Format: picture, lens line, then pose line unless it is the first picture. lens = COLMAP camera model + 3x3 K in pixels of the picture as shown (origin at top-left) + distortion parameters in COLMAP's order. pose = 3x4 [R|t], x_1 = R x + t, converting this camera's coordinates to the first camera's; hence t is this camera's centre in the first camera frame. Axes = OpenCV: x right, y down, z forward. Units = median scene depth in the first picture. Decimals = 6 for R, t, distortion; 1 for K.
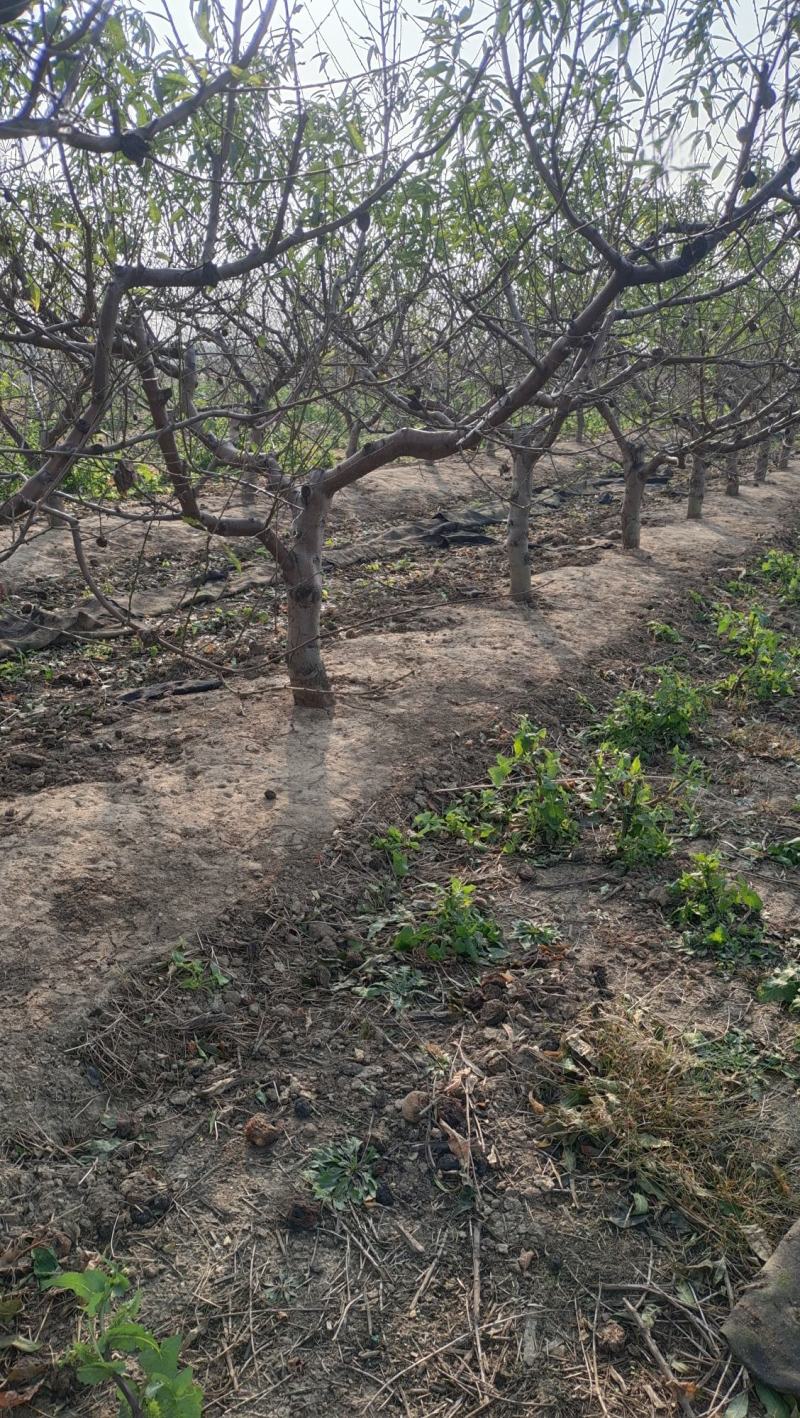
lens RADIAL K [[1041.0, 0, 400.0], [0, 1041.0, 709.0], [0, 0, 1]] dist [0.057929, -0.077419]
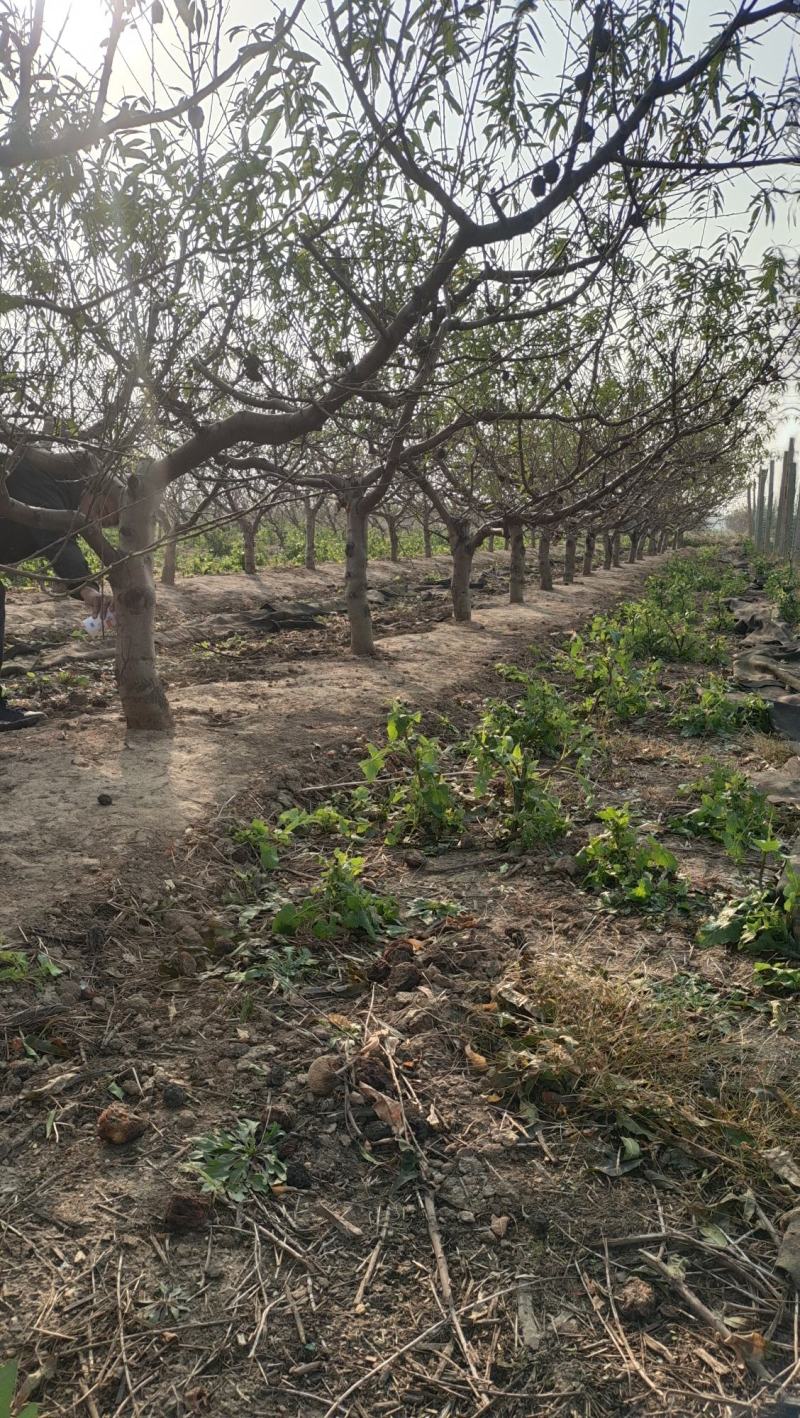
lens RADIAL K [[1041.0, 0, 400.0], [0, 1041.0, 709.0], [0, 0, 1]] dist [0.057929, -0.077419]
pose [[0.984272, -0.044314, 0.171011, -0.050902], [0.066780, 0.989530, -0.127945, 0.216856], [-0.163551, 0.137353, 0.976926, 0.205338]]
